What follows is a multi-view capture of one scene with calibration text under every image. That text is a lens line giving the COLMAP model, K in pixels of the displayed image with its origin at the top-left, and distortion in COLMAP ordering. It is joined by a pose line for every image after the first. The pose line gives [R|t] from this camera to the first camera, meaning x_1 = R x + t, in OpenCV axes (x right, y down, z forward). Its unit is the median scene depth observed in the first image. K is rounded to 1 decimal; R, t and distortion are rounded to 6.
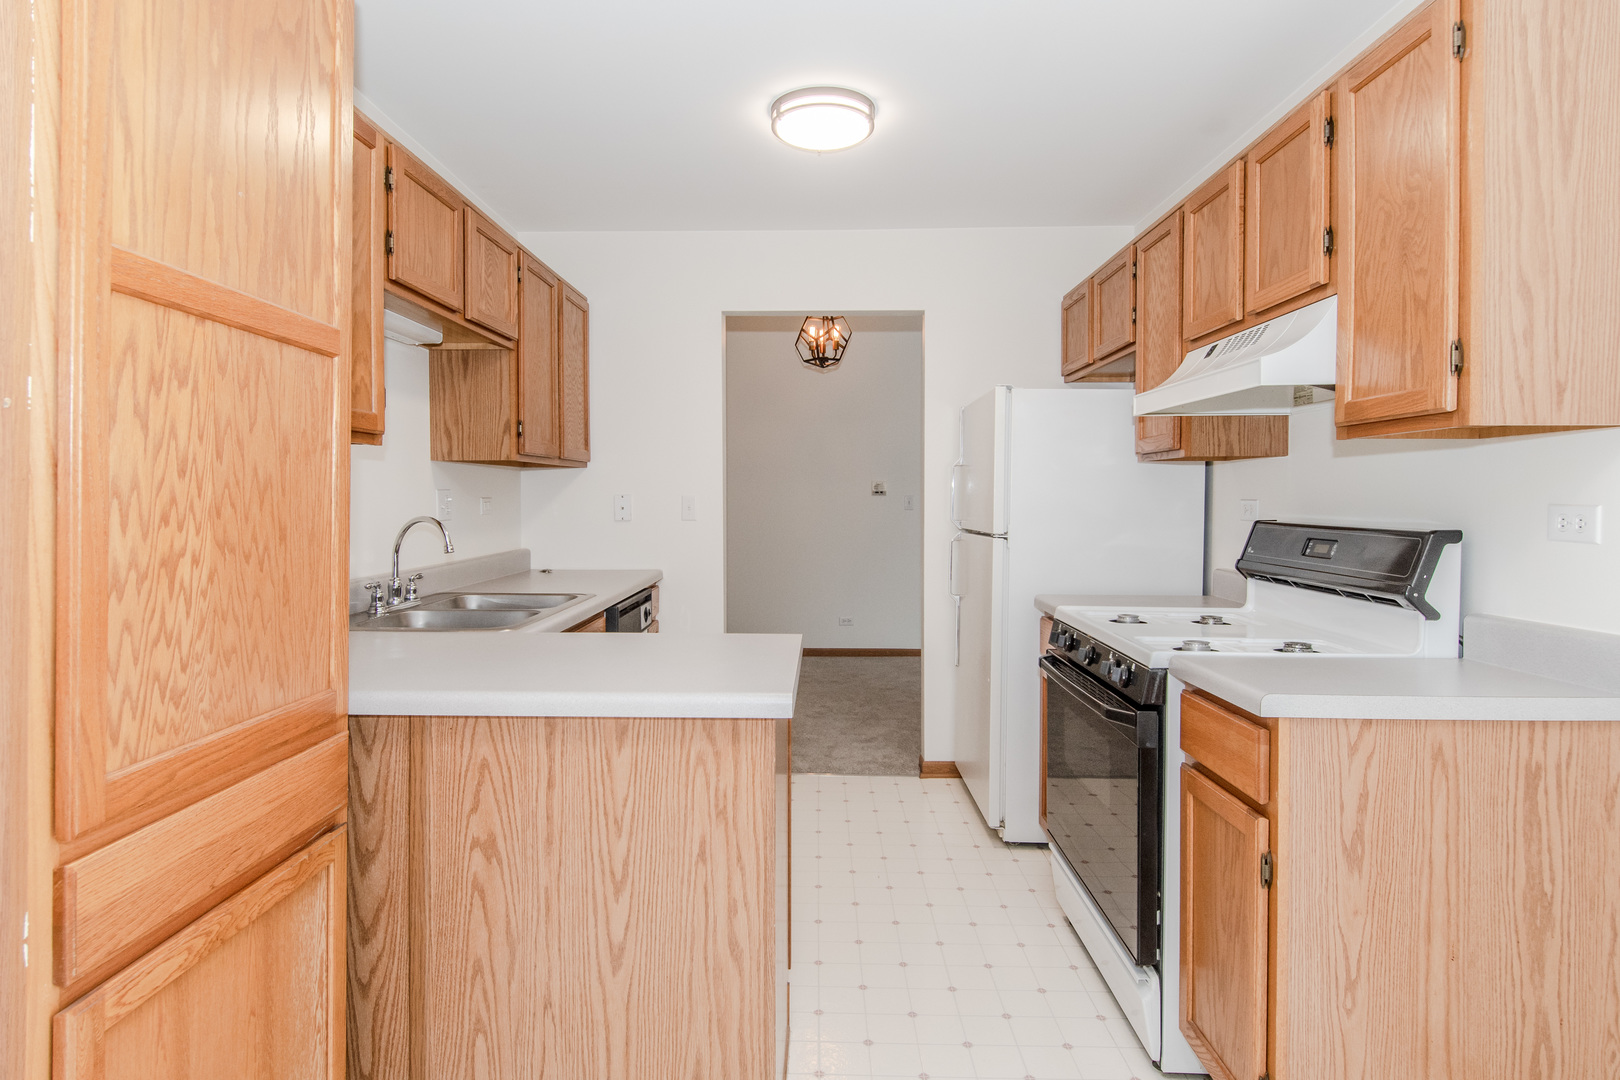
lens RADIAL K [[876.9, 0, 796.9], [0, 876.9, 507.5], [0, 0, 1]] dist [0.019430, -0.019688]
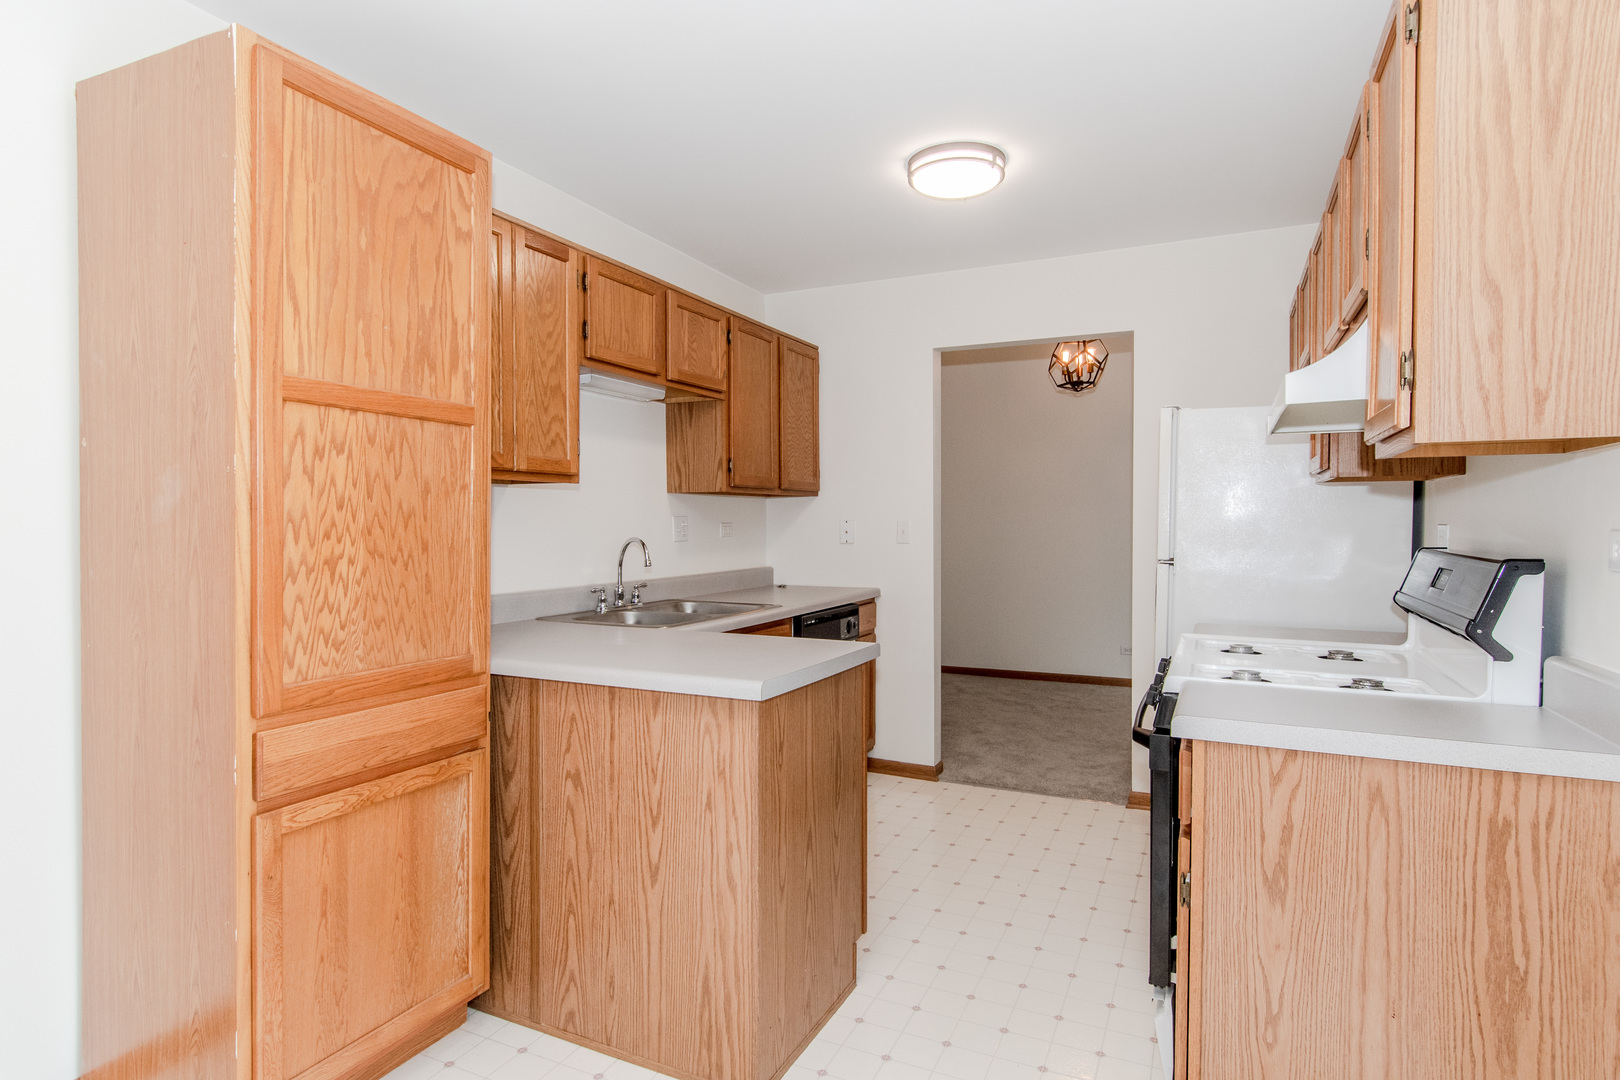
lens RADIAL K [[871.1, 0, 810.0], [0, 871.1, 540.0], [0, 0, 1]] dist [0.001039, -0.000444]
pose [[0.915604, 0.007190, -0.402018, 0.526718], [-0.003870, 0.999951, 0.009071, 0.002265], [0.402064, -0.006750, 0.915587, -0.087821]]
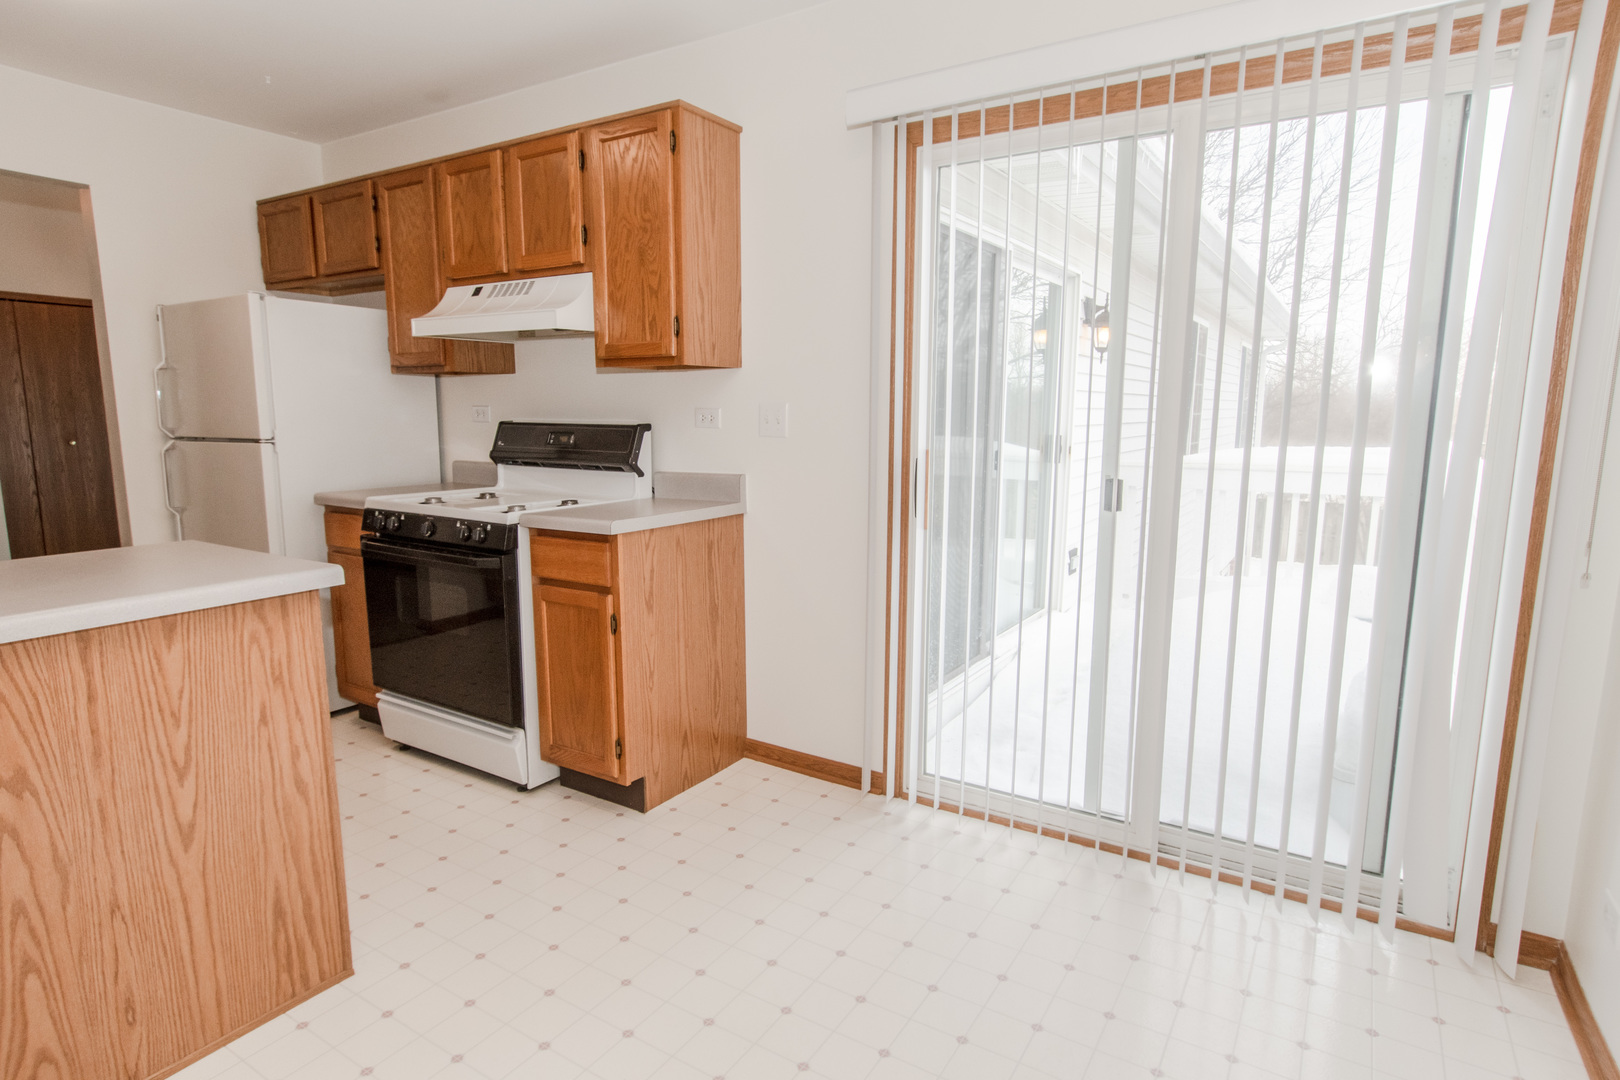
lens RADIAL K [[871.9, 0, 810.0], [0, 871.9, 540.0], [0, 0, 1]] dist [0.001832, -0.002324]
pose [[0.507326, -0.130882, 0.851757, -0.682257], [0.009468, 0.989186, 0.146360, 0.005541], [-0.861702, -0.066188, 0.503079, -0.167631]]
